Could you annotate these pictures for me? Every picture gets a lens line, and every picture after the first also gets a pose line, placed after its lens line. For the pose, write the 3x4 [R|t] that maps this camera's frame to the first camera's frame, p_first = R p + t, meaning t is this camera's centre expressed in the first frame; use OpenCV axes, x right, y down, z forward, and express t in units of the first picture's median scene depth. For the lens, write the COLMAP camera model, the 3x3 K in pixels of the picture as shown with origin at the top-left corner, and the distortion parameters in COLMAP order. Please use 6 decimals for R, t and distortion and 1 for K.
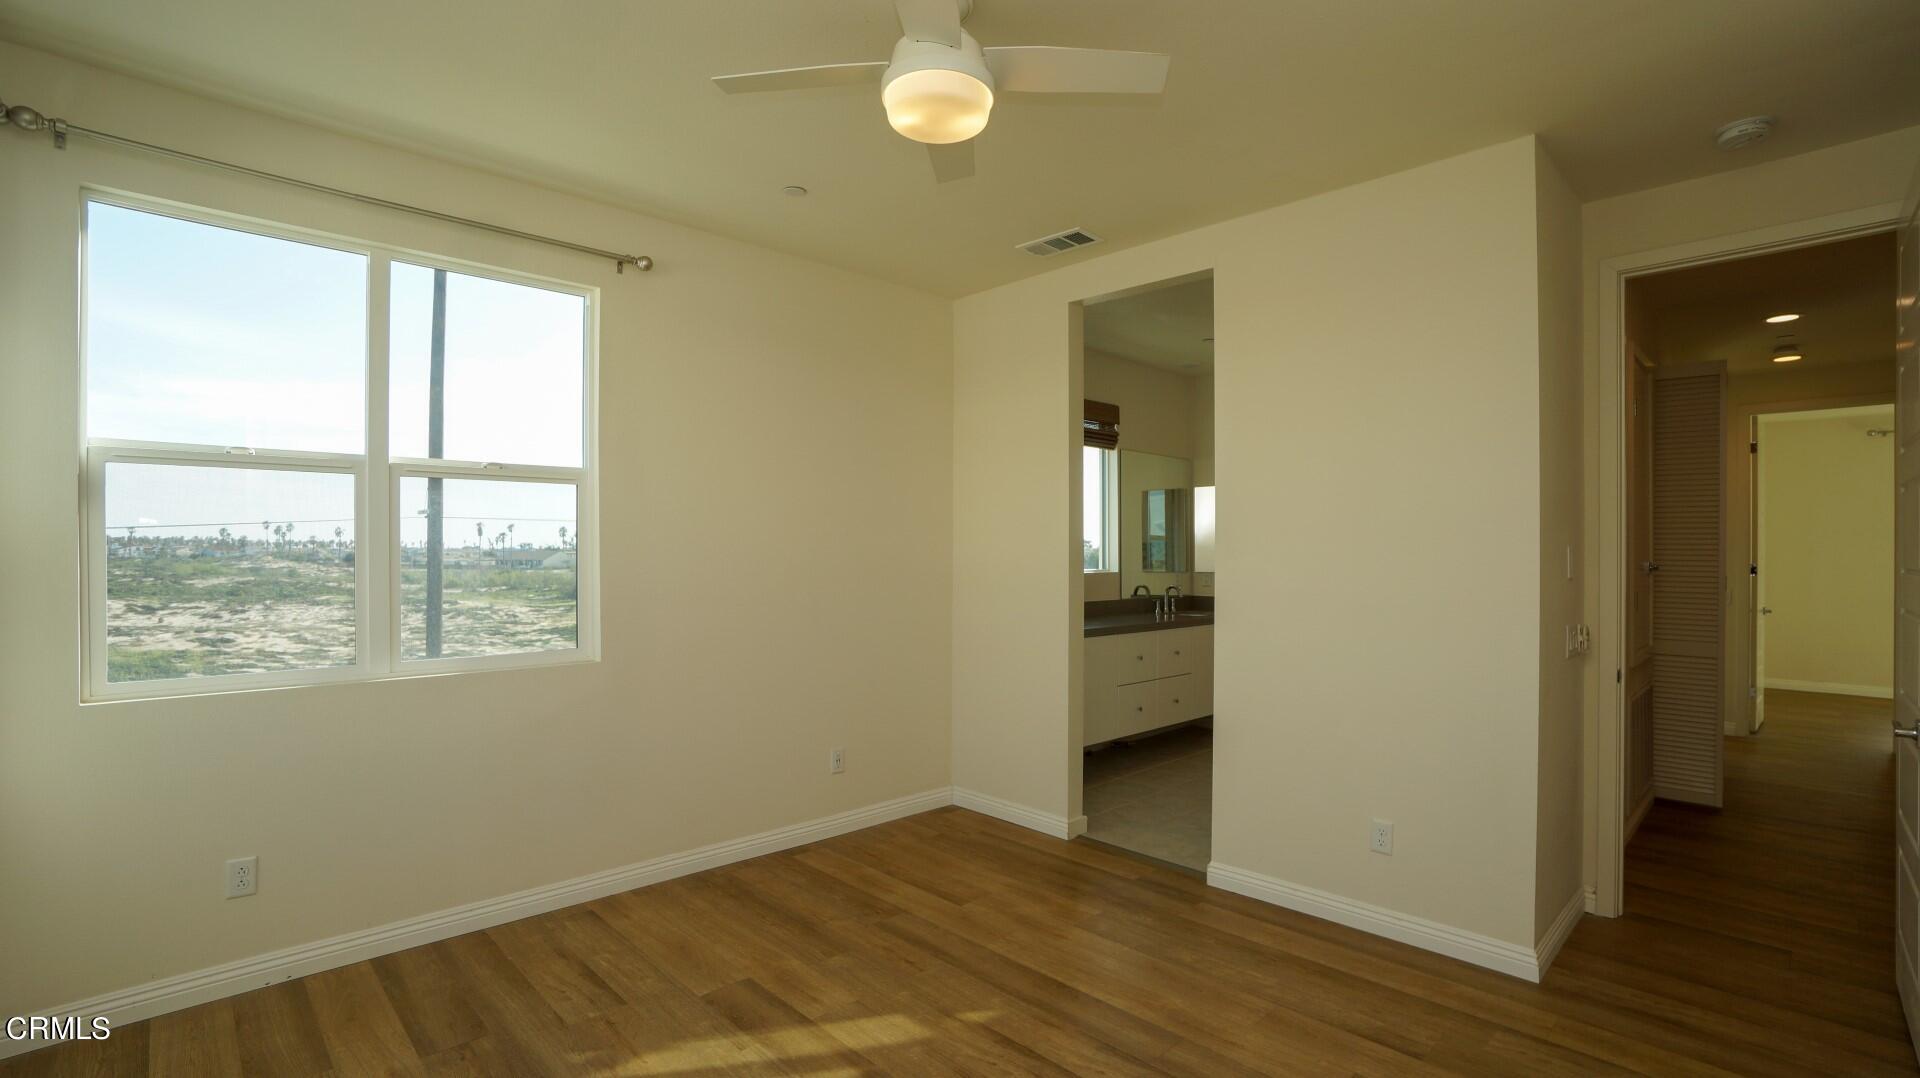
lens RADIAL K [[857.2, 0, 946.3], [0, 857.2, 550.9], [0, 0, 1]] dist [-0.050640, 0.011088]
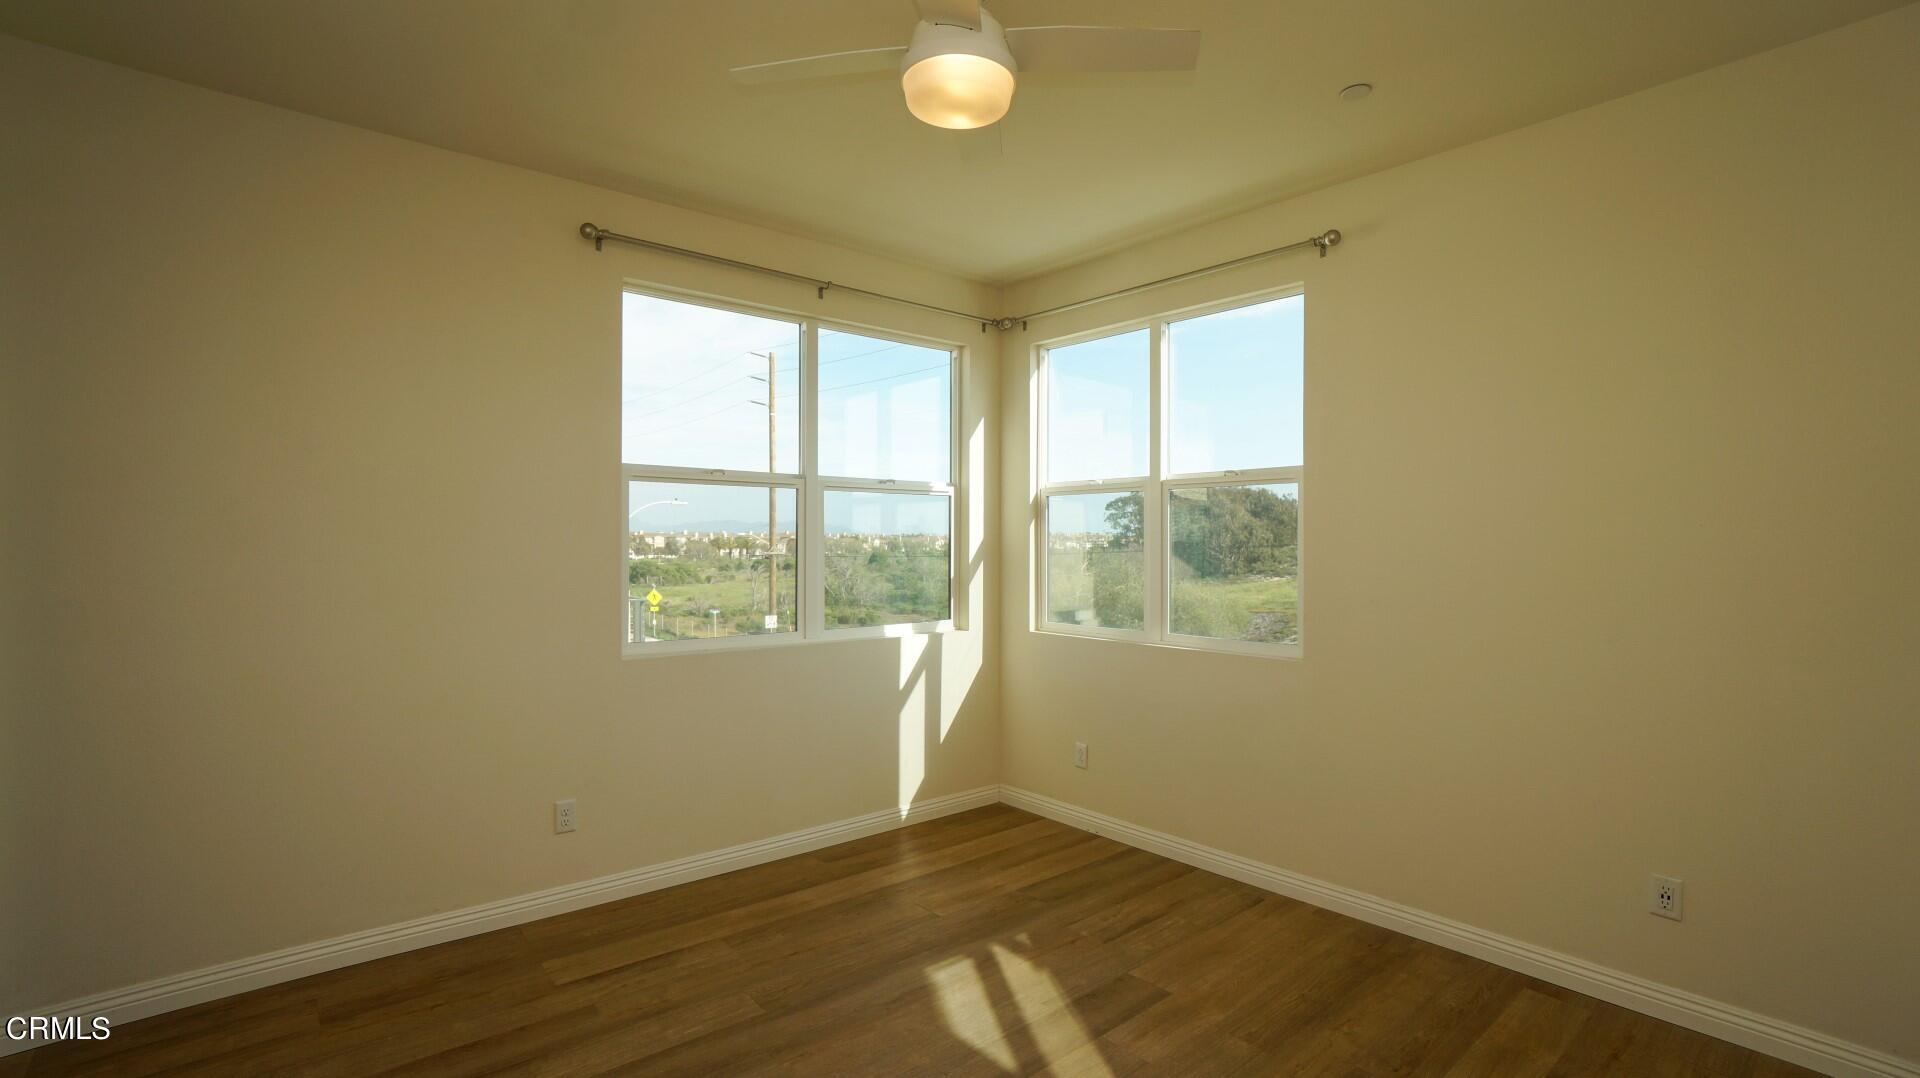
lens RADIAL K [[866.2, 0, 965.0], [0, 866.2, 537.8], [0, 0, 1]] dist [-0.046388, 0.014798]
pose [[-0.050691, -0.005208, -0.998701, 0.705554], [0.001739, 0.999984, -0.005303, -0.008797], [0.998713, -0.002006, -0.050681, 0.763662]]
